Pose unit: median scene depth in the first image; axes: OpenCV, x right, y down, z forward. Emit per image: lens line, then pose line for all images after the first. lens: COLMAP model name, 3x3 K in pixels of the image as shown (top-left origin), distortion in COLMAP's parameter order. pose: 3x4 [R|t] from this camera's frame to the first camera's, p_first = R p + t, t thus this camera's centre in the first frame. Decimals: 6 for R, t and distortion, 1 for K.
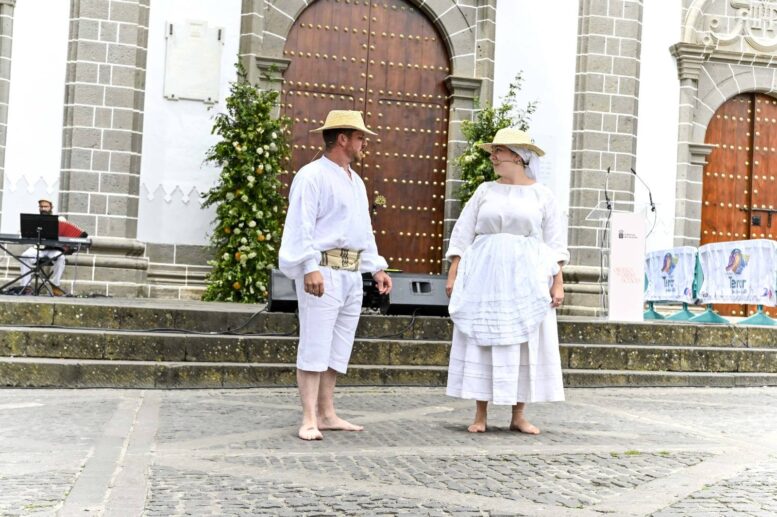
lens RADIAL K [[1009.2, 0, 380.7], [0, 1009.2, 261.6], [0, 0, 1]] dist [0.049572, 0.000000]
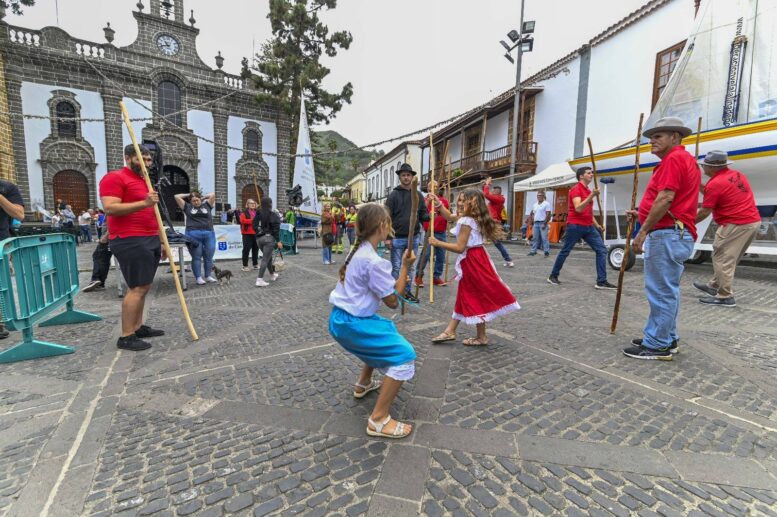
lens RADIAL K [[355.6, 0, 397.4], [0, 355.6, 266.0], [0, 0, 1]] dist [-0.019598, 0.003411]
pose [[0.937626, -0.056999, 0.342940, 0.509646], [-0.006403, 0.983469, 0.180965, -0.095498], [-0.347585, -0.171874, 0.921761, -1.450105]]
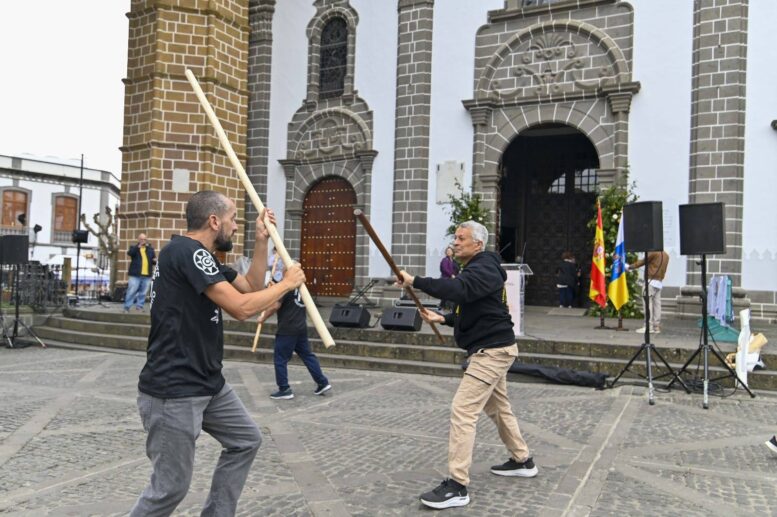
lens RADIAL K [[585.4, 0, 388.1], [0, 585.4, 262.4], [0, 0, 1]] dist [0.000202, 0.007191]
pose [[0.782305, -0.039025, -0.621672, 0.423608], [0.034902, 0.999214, -0.018805, -0.032717], [0.621917, -0.006987, 0.783052, 0.069776]]
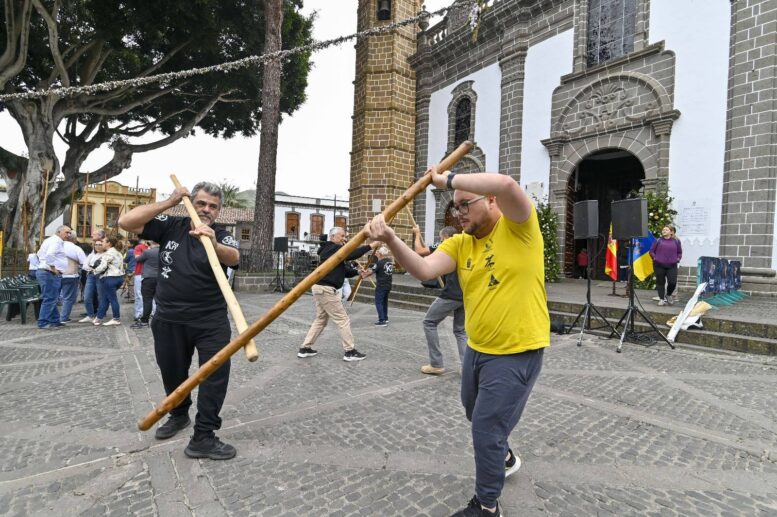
lens RADIAL K [[355.6, 0, 391.1], [0, 355.6, 263.3], [0, 0, 1]] dist [-0.019598, 0.003411]
pose [[0.463351, -0.014890, -0.886050, 0.538633], [0.028406, 0.999595, -0.001944, -0.020046], [0.885719, -0.024268, 0.463586, 0.185397]]
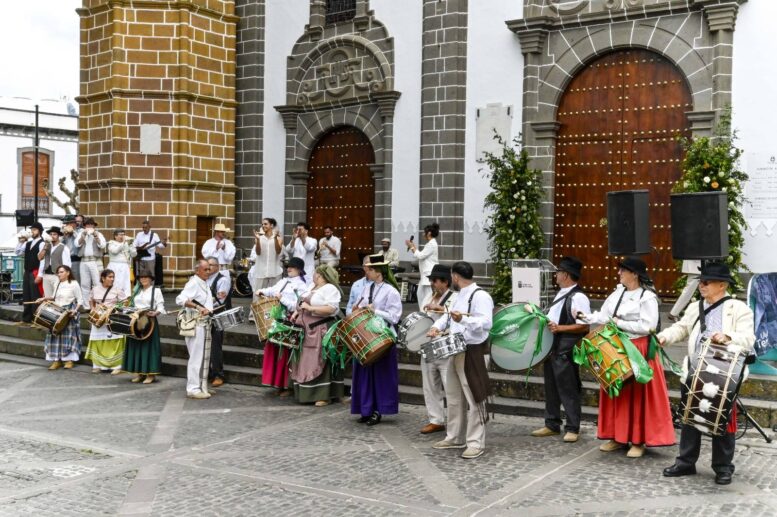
lens RADIAL K [[815.3, 0, 385.1], [0, 815.3, 255.6], [0, 0, 1]] dist [0.005891, 0.000000]
pose [[0.697416, -0.020890, -0.716362, 0.547356], [0.048558, 0.998655, 0.018152, -0.057998], [0.715020, -0.047445, 0.697493, 0.097903]]
